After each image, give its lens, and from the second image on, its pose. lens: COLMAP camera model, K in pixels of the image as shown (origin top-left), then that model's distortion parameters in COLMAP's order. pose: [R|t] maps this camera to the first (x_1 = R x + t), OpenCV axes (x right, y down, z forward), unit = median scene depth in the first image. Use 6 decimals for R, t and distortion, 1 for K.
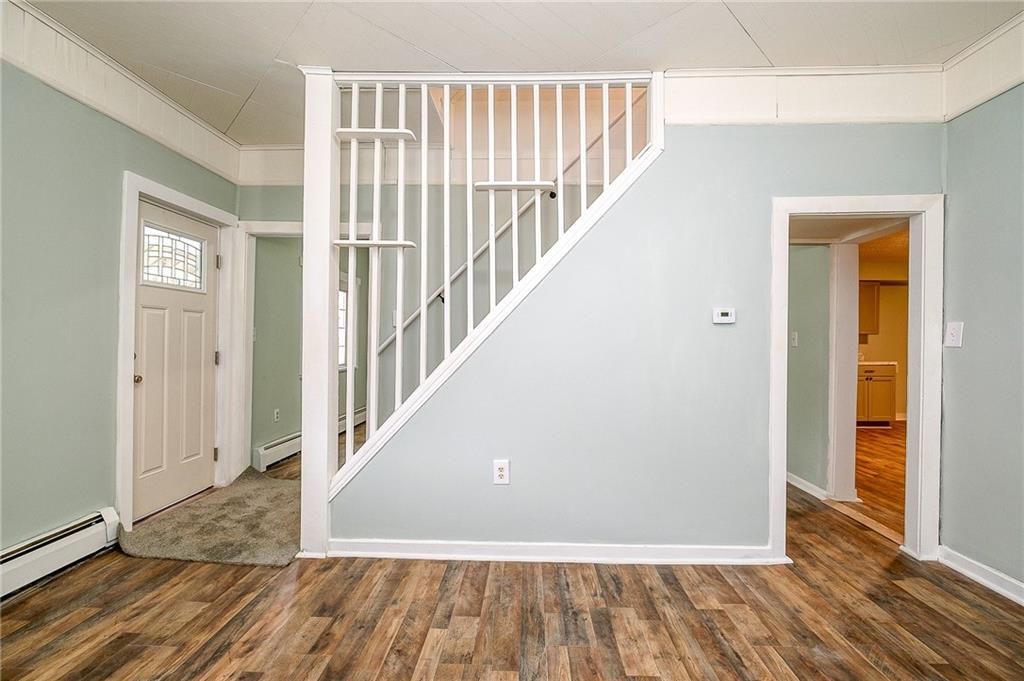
lens RADIAL K [[444.1, 0, 519.4], [0, 444.1, 337.9], [0, 0, 1]] dist [-0.002729, -0.001189]
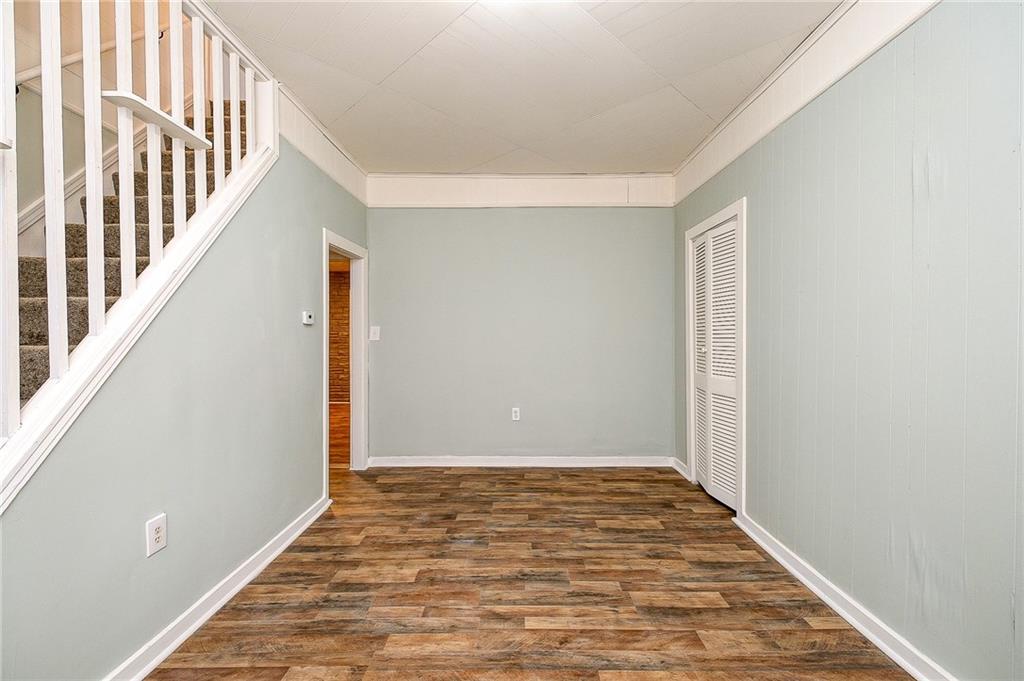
lens RADIAL K [[444.1, 0, 518.4], [0, 444.1, 343.6], [0, 0, 1]] dist [-0.002729, -0.001189]
pose [[-0.023640, -0.025779, 0.999388, -0.863147], [-0.006909, 0.999648, 0.025622, -0.018278], [-0.999697, -0.006299, -0.023810, 0.537643]]
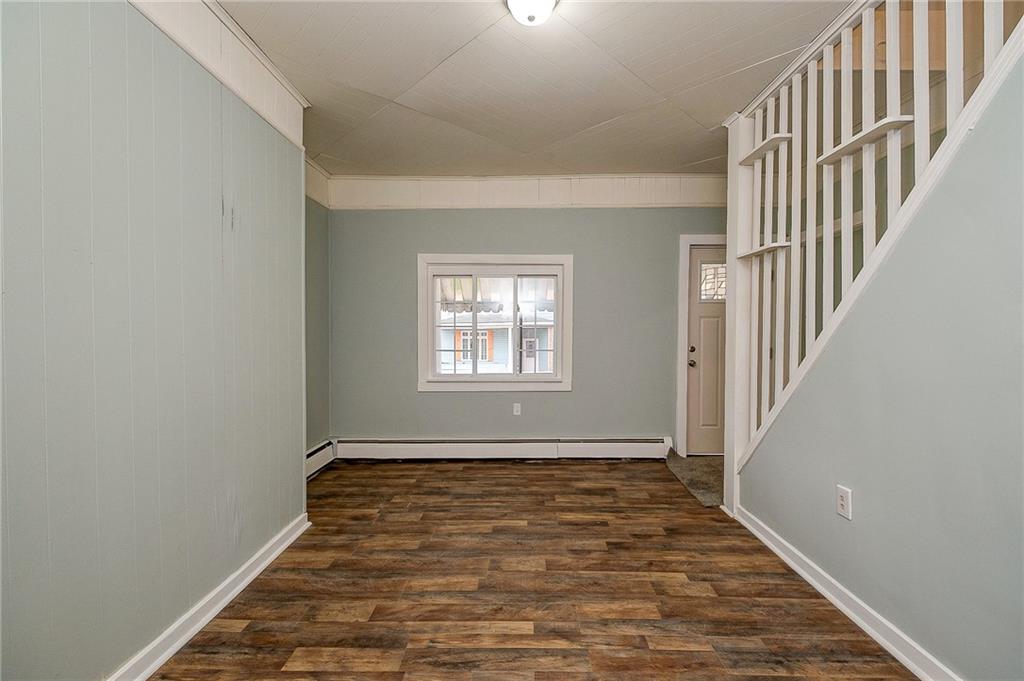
lens RADIAL K [[444.1, 0, 514.4], [0, 444.1, 336.2], [0, 0, 1]] dist [-0.002729, -0.001189]
pose [[0.006448, -0.002271, -0.999977, 0.911700], [0.006755, 0.999975, -0.002227, -0.006001], [0.999956, -0.006740, 0.006464, 0.459331]]
